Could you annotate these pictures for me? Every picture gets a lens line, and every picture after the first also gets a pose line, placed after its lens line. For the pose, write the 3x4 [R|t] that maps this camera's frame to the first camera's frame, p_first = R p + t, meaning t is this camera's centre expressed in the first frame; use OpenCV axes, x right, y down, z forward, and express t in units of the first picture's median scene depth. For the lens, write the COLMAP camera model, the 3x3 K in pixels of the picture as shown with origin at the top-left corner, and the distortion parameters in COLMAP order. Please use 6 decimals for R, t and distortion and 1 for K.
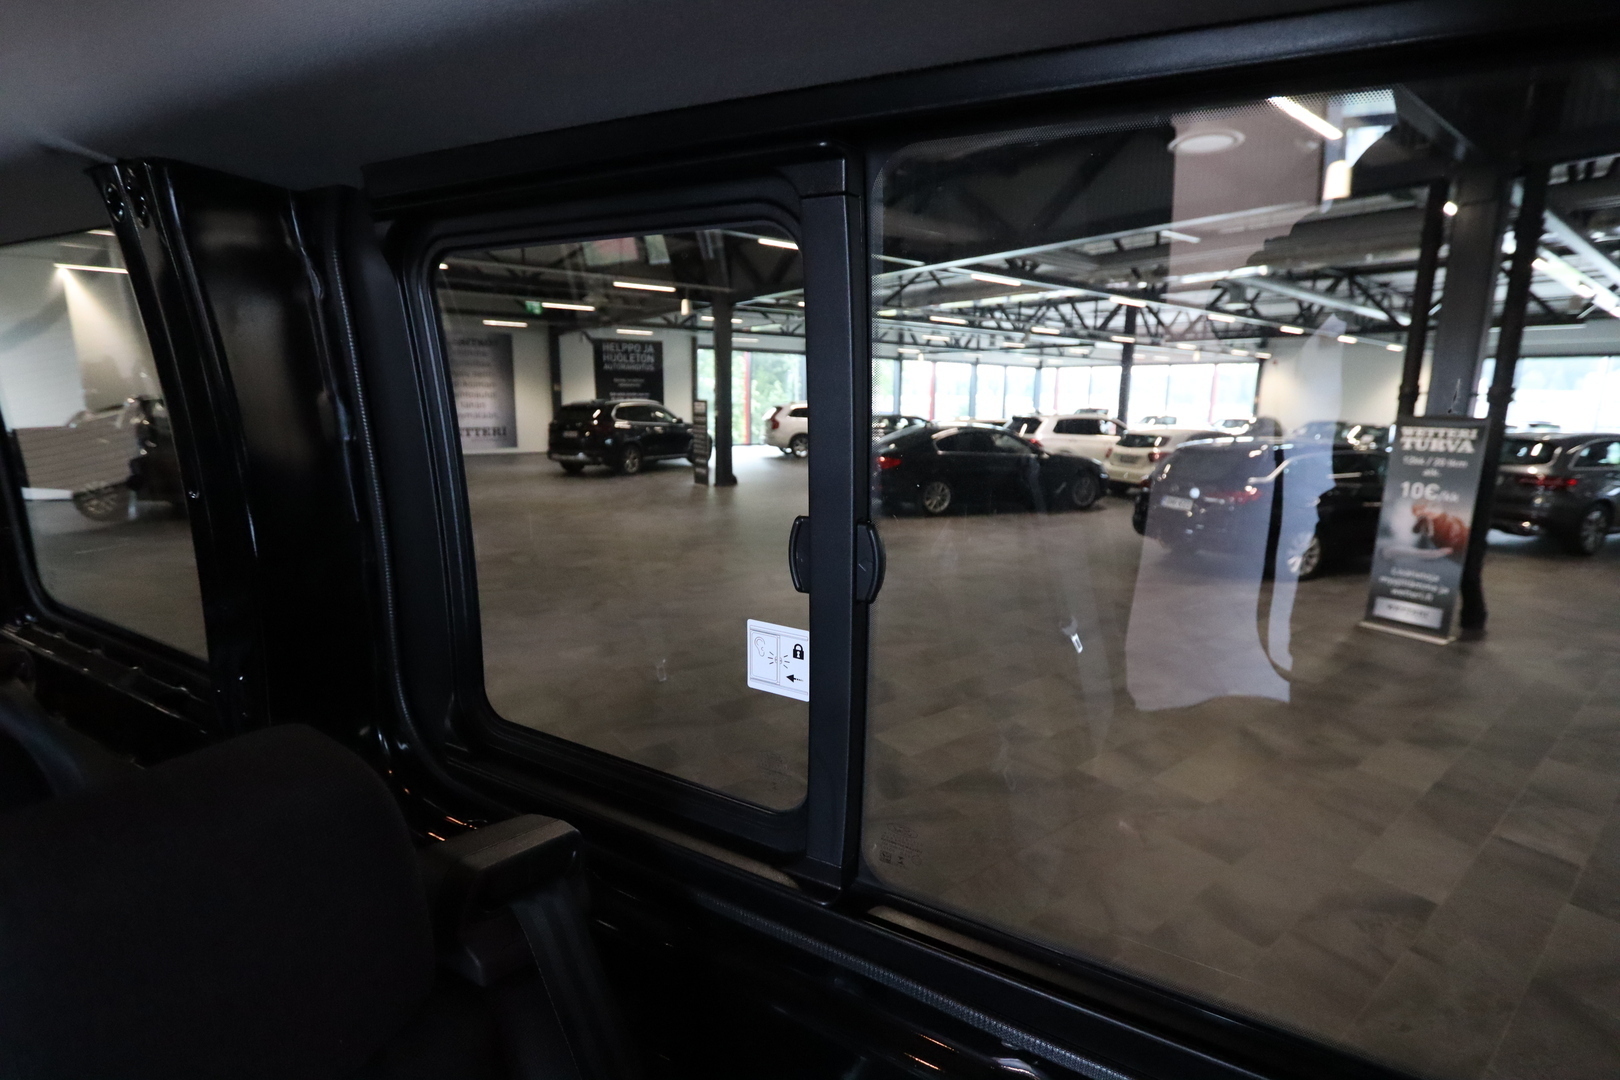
lens RADIAL K [[742.9, 0, 822.9], [0, 742.9, 544.3], [0, 0, 1]] dist [-0.014671, 0.000989]
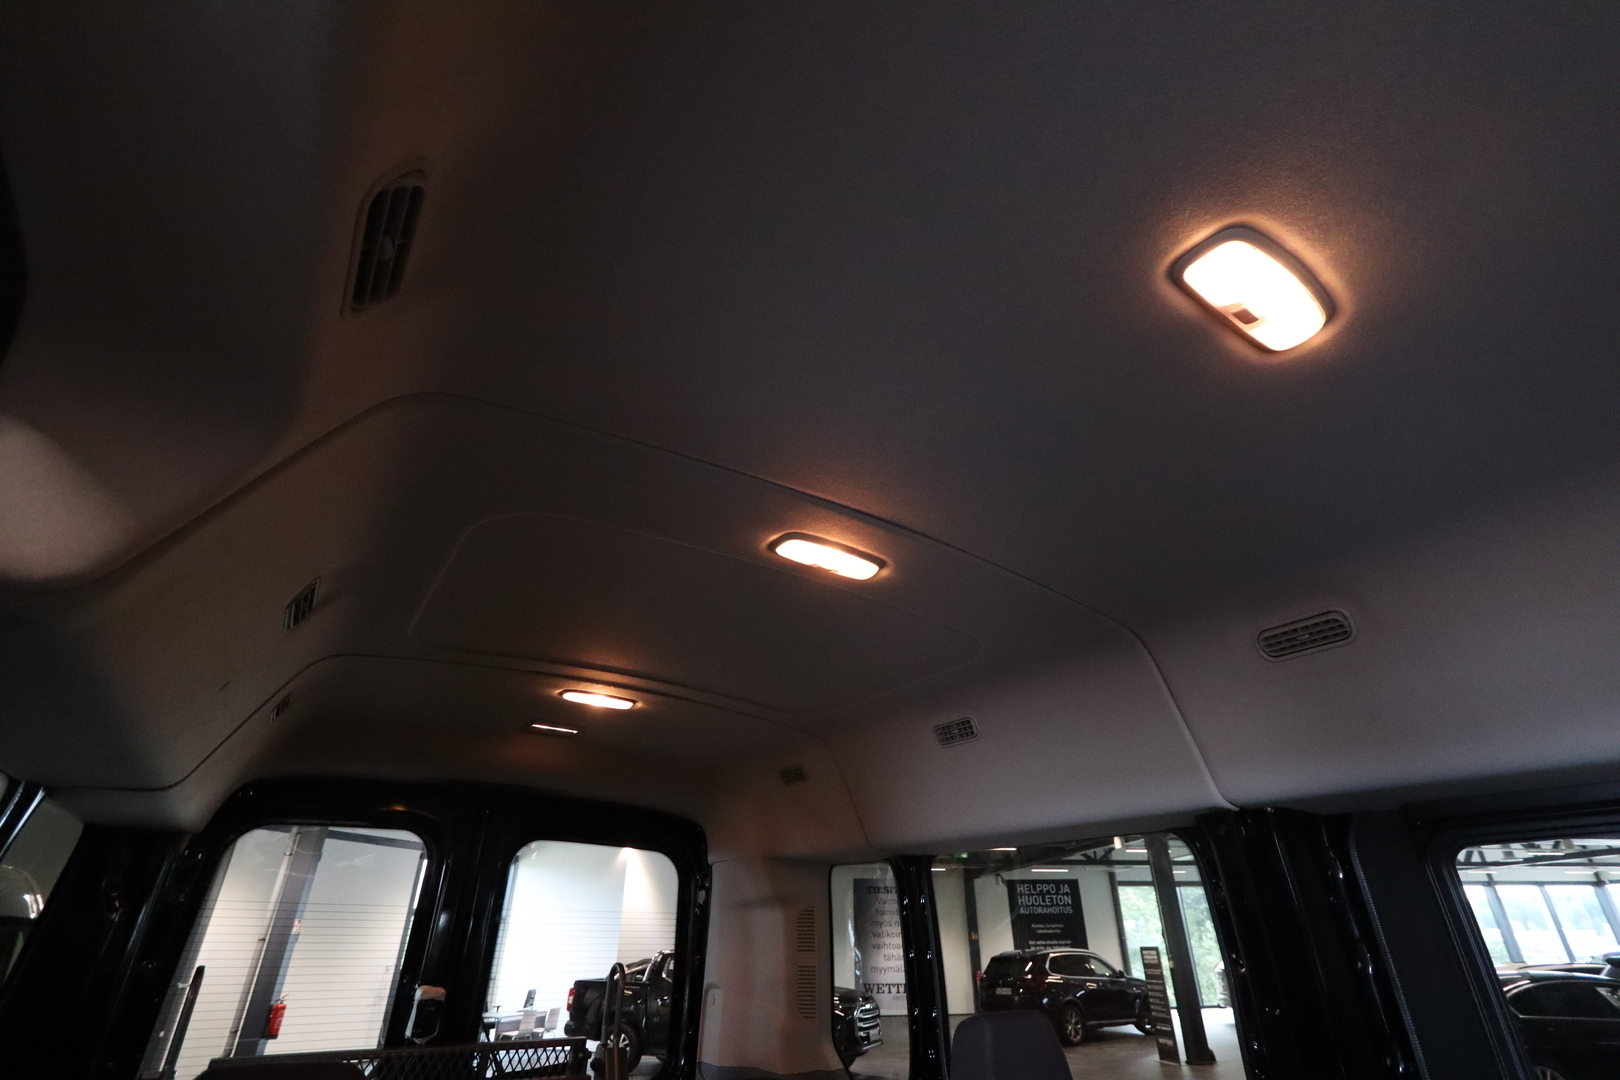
lens RADIAL K [[742.9, 0, 825.0], [0, 742.9, 534.9], [0, 0, 1]] dist [-0.014671, 0.000989]
pose [[0.887438, -0.239715, -0.393688, -0.032772], [-0.072148, 0.771351, -0.632307, 0.008937], [0.455245, 0.589538, 0.667231, -0.043781]]
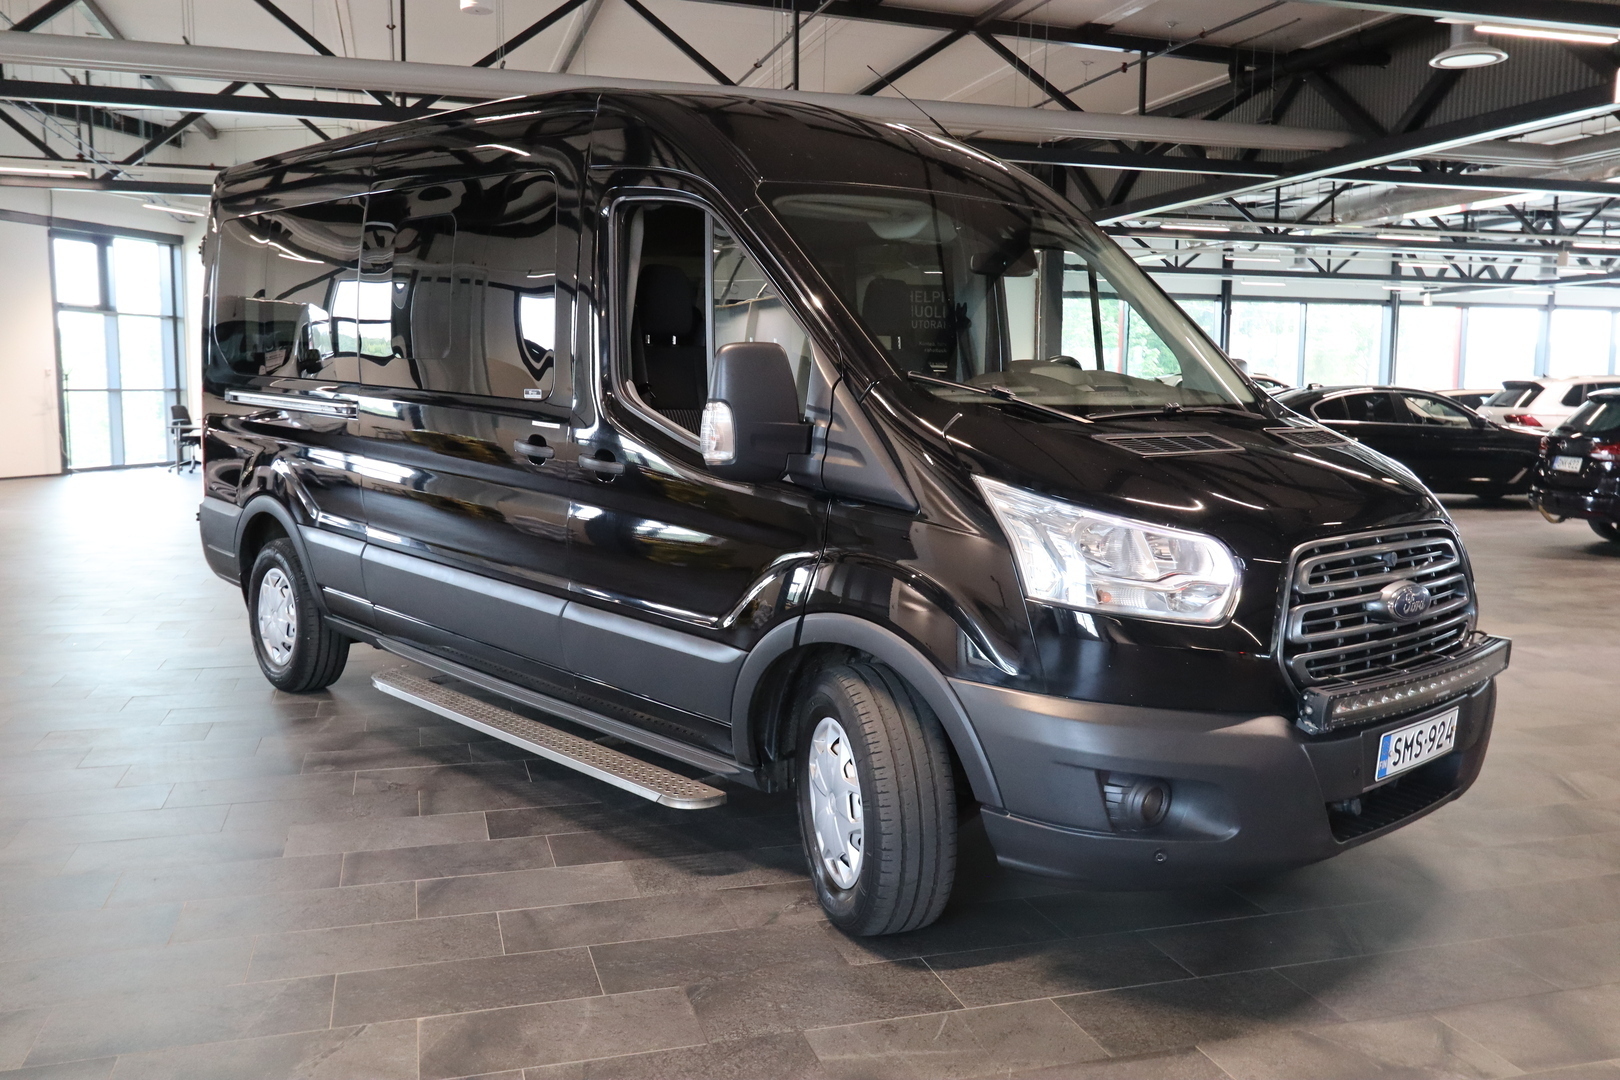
lens RADIAL K [[1353.9, 0, 813.8], [0, 1353.9, 555.7], [0, 0, 1]] dist [0.014061, 0.016935]
pose [[0.936006, 0.038151, -0.349910, 0.095109], [-0.063340, 0.996137, -0.060823, 0.072235], [0.346238, 0.079094, 0.934807, -0.245703]]
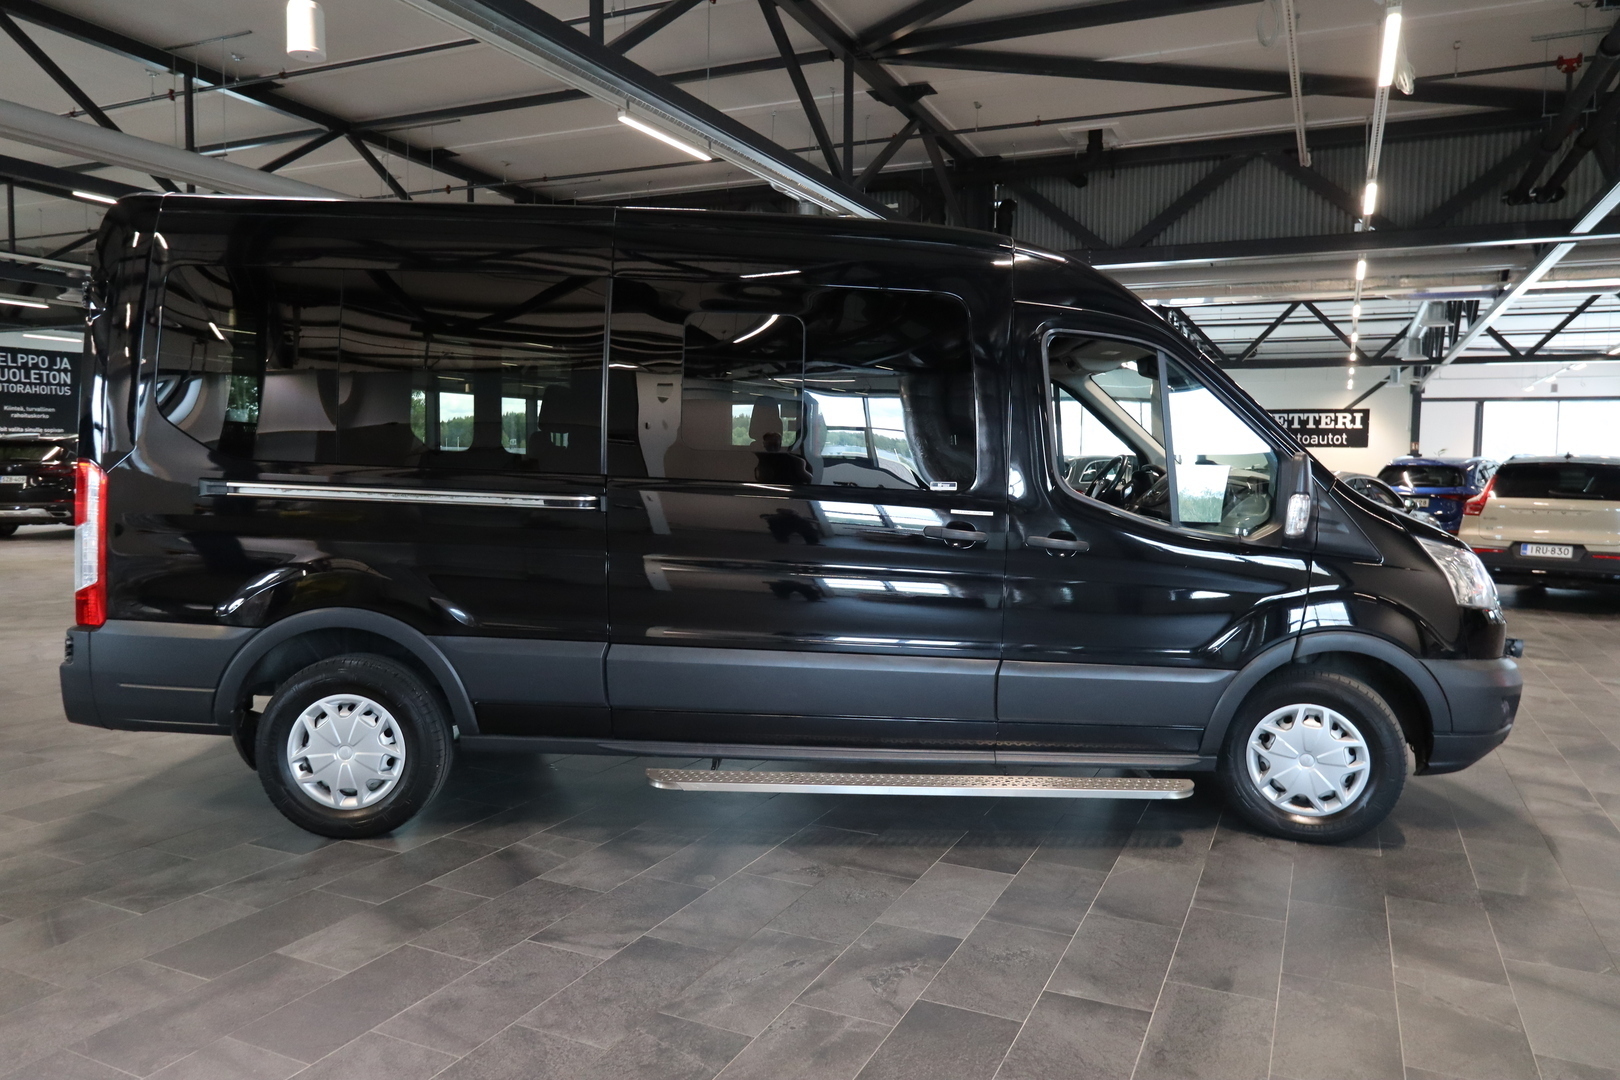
lens RADIAL K [[1119.3, 0, 815.0], [0, 1119.3, 539.5], [0, 0, 1]] dist [-0.001712, 0.004143]
pose [[0.885961, -0.036629, 0.462312, -0.132098], [0.089738, 0.991575, -0.093409, 0.063295], [-0.454996, 0.124243, 0.881784, -0.230465]]
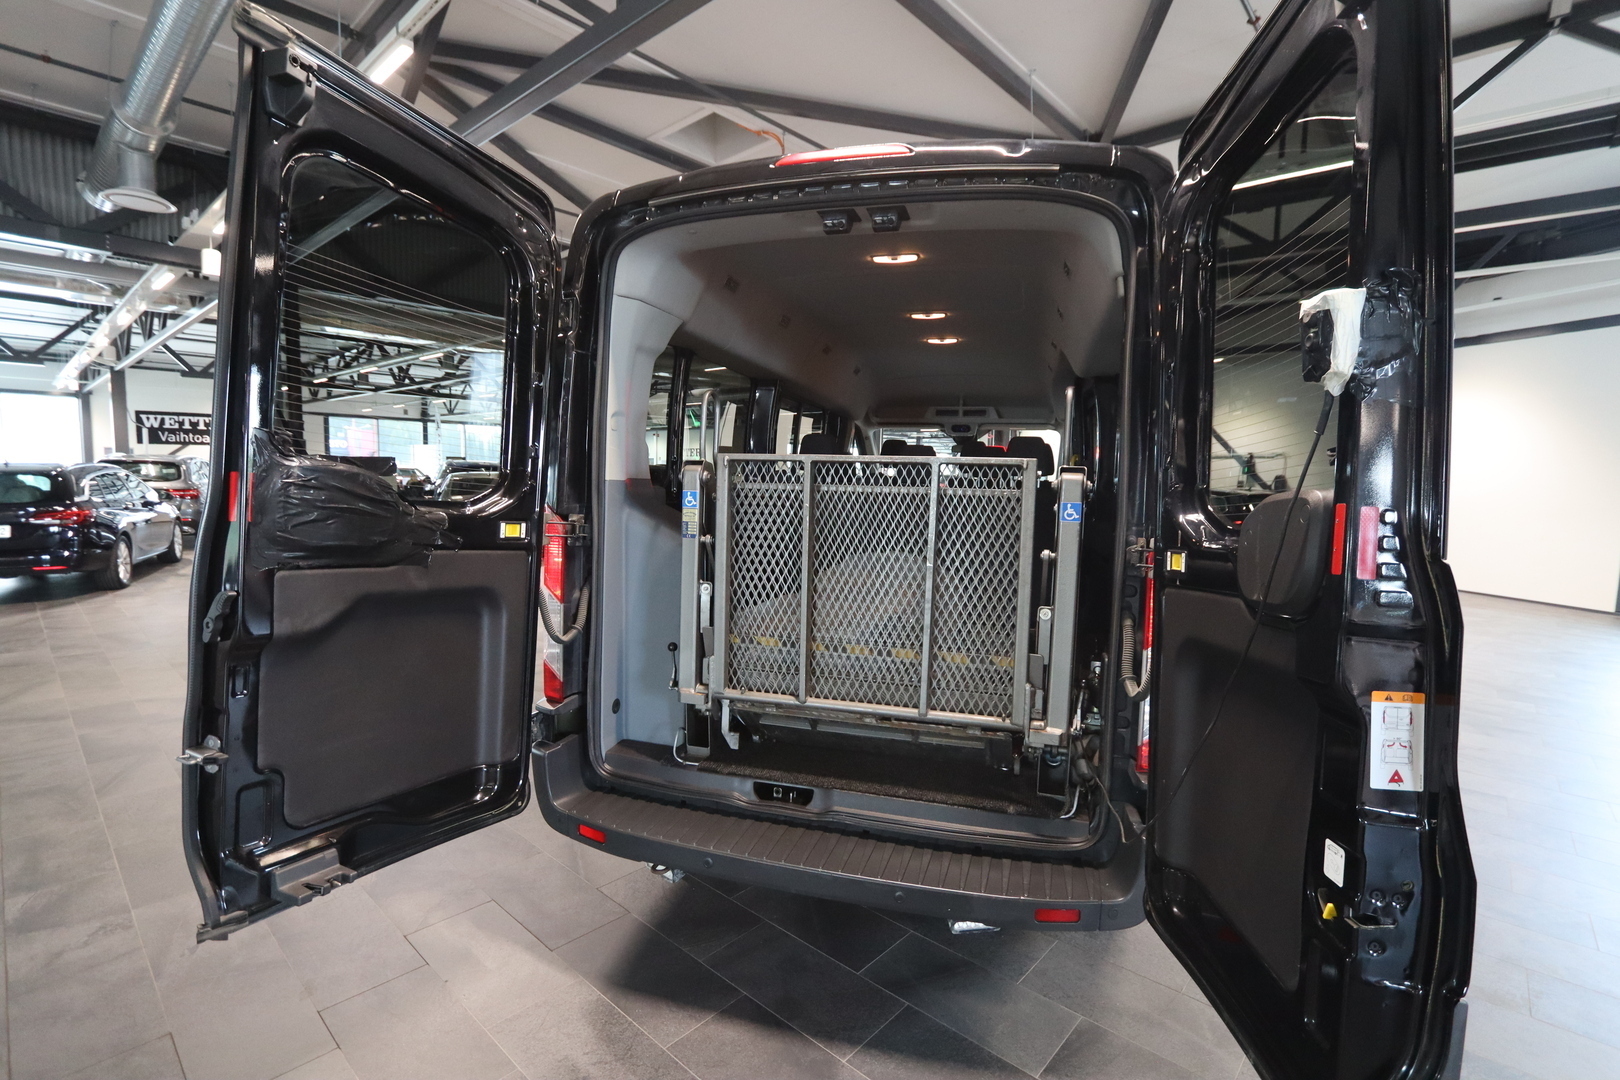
lens RADIAL K [[742.9, 0, 810.2], [0, 742.9, 543.2], [0, 0, 1]] dist [-0.014671, 0.000989]
pose [[-0.198416, -0.114760, 0.973376, -0.232327], [0.164245, 0.975185, 0.148453, -0.003078], [-0.966258, 0.189328, -0.174643, 0.070592]]
